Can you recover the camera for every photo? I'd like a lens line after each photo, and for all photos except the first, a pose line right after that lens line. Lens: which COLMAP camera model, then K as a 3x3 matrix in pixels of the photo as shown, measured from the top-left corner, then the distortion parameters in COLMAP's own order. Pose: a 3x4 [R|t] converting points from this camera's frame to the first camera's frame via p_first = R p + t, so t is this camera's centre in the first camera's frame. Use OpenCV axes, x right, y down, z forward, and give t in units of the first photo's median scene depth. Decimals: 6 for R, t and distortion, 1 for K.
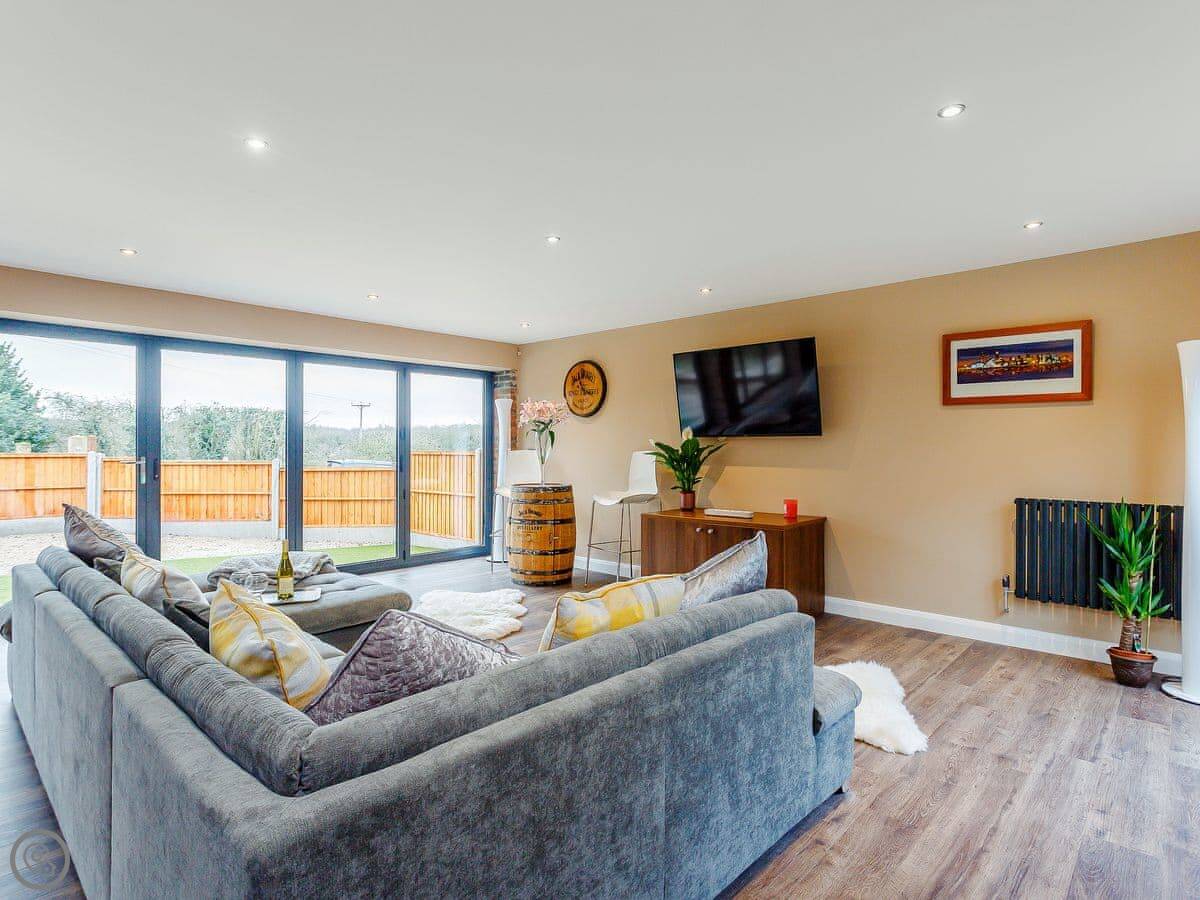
lens RADIAL K [[645.8, 0, 608.2], [0, 645.8, 451.6], [0, 0, 1]] dist [0.000789, 0.001047]
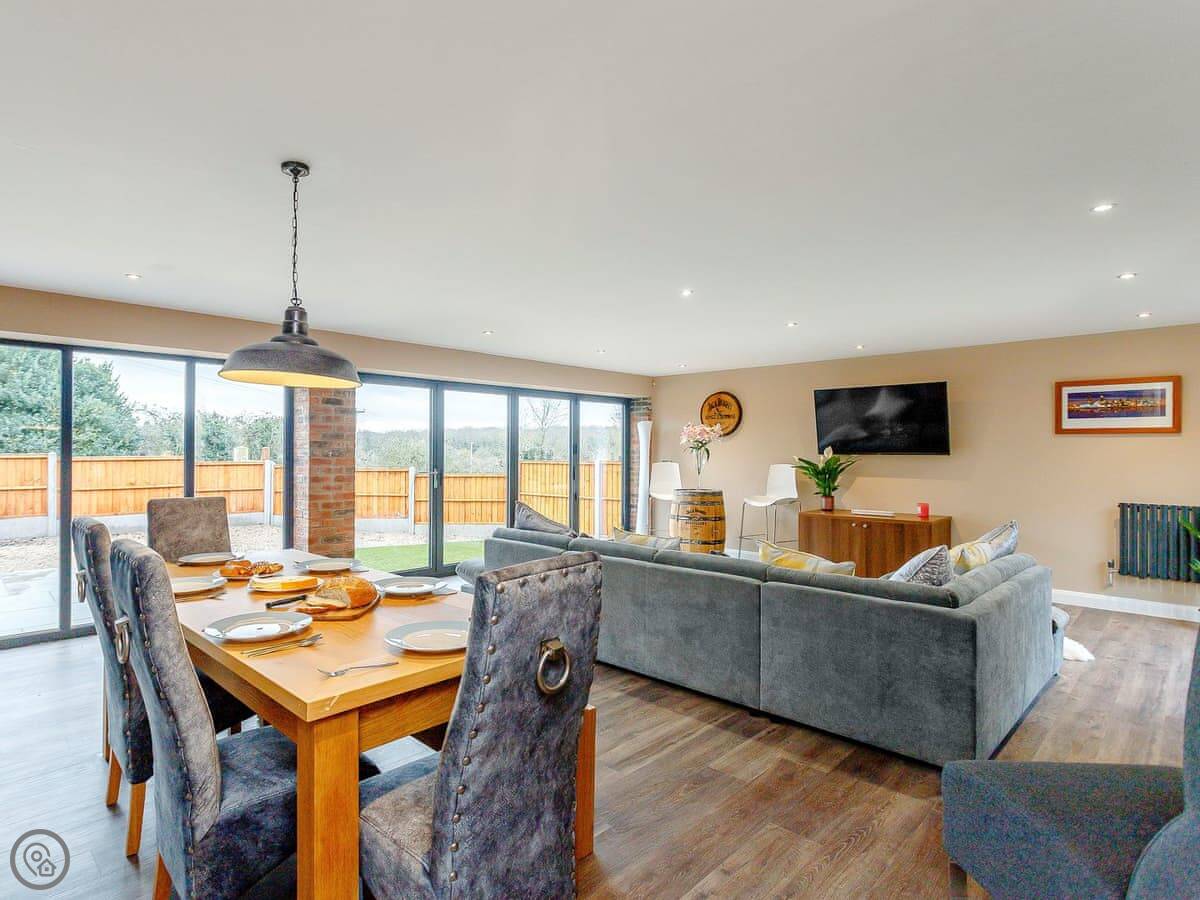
lens RADIAL K [[645.8, 0, 531.5], [0, 645.8, 451.2], [0, 0, 1]] dist [0.000789, 0.001047]
pose [[0.997644, 0.002673, -0.068545, -0.374069], [-0.003102, 0.999976, -0.006149, -0.018464], [0.068527, 0.006347, 0.997629, -0.329750]]
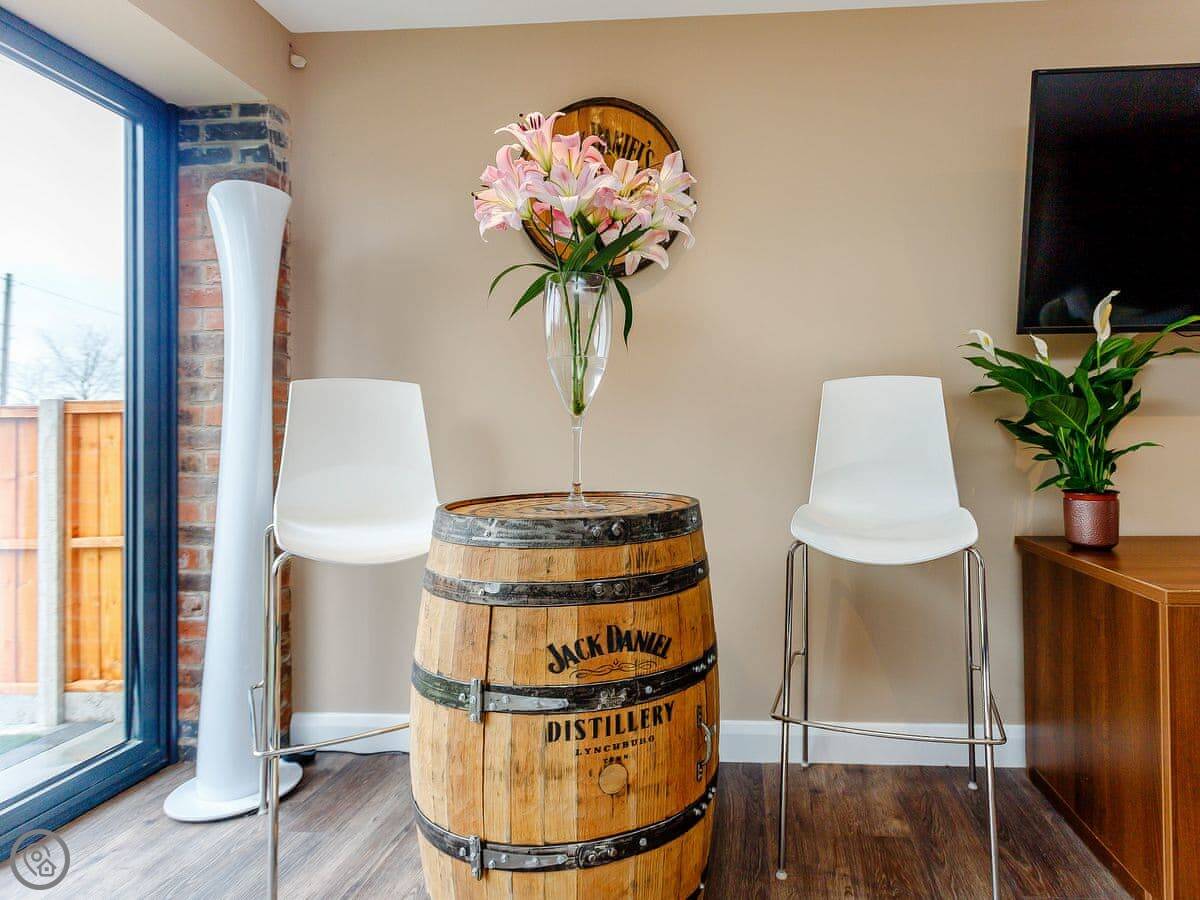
lens RADIAL K [[636.7, 0, 665.0], [0, 636.7, 440.6], [0, 0, 1]] dist [-0.021999, -0.000688]
pose [[0.784711, -0.003942, 0.619849, -0.239536], [0.010293, 0.999925, -0.006672, 0.034344], [-0.619776, 0.011616, 0.784693, 0.872570]]
